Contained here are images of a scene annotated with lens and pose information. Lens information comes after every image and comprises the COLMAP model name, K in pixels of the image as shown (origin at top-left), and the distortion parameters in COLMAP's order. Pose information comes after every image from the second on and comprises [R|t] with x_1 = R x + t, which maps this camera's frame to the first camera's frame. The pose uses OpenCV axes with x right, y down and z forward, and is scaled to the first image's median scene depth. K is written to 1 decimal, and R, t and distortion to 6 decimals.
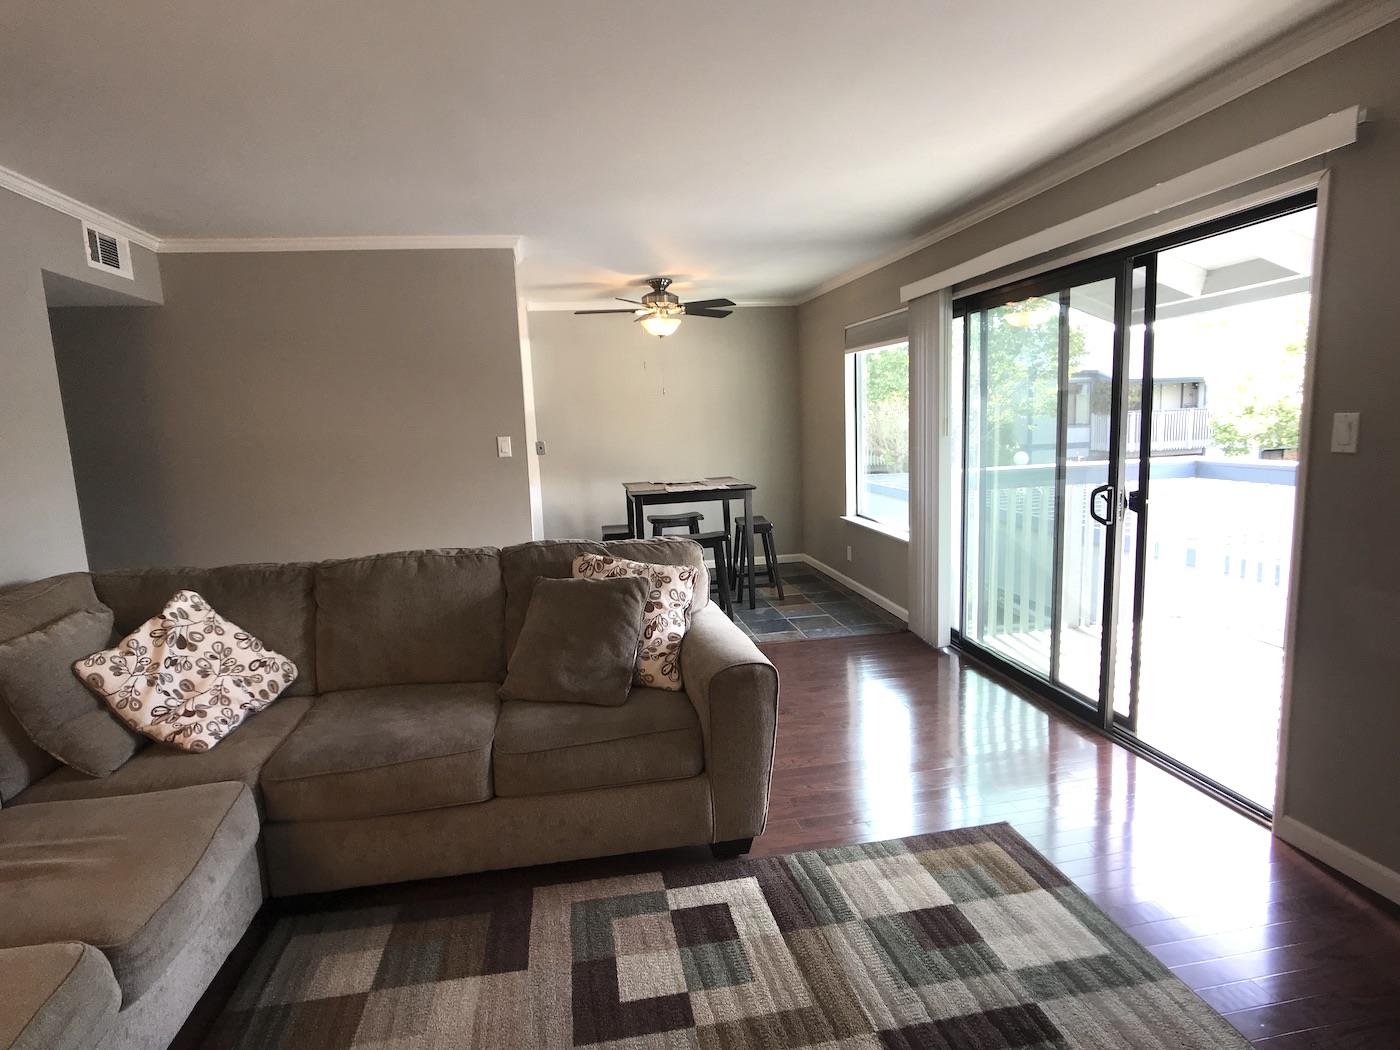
lens RADIAL K [[751.0, 0, 683.2], [0, 751.0, 519.2], [0, 0, 1]] dist [-0.034143, 0.019650]
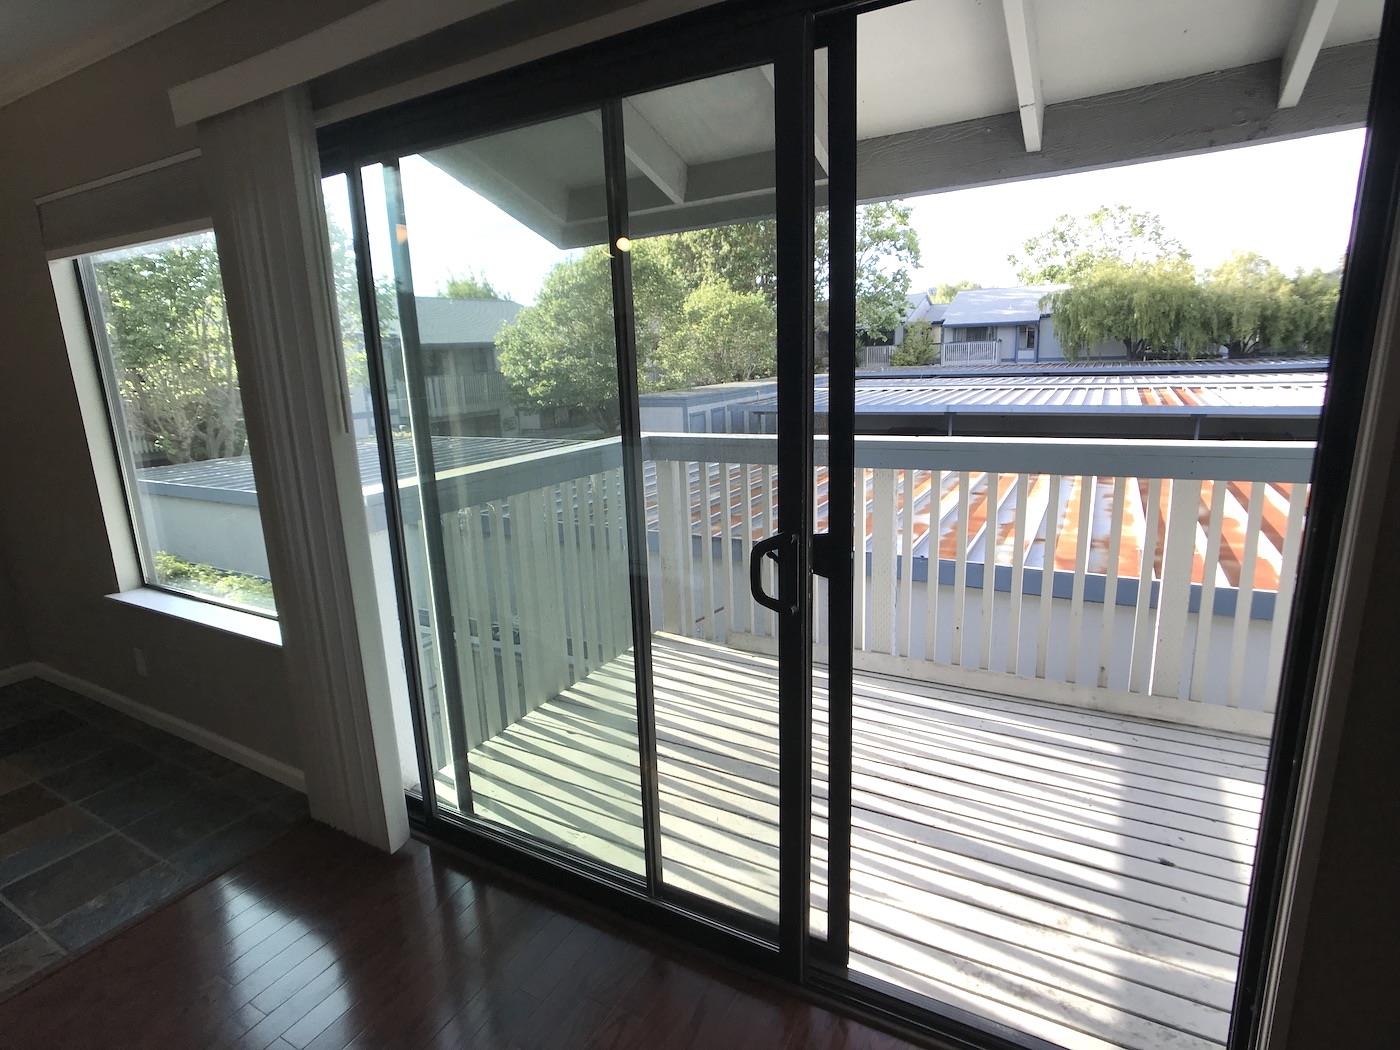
lens RADIAL K [[732.8, 0, 687.0], [0, 732.8, 520.5], [0, 0, 1]] dist [-0.091786, 0.054164]
pose [[0.617341, -0.159805, 0.770293, 0.126195], [0.119510, 0.986837, 0.108949, -0.076537], [-0.777565, 0.024799, 0.628314, 0.533066]]
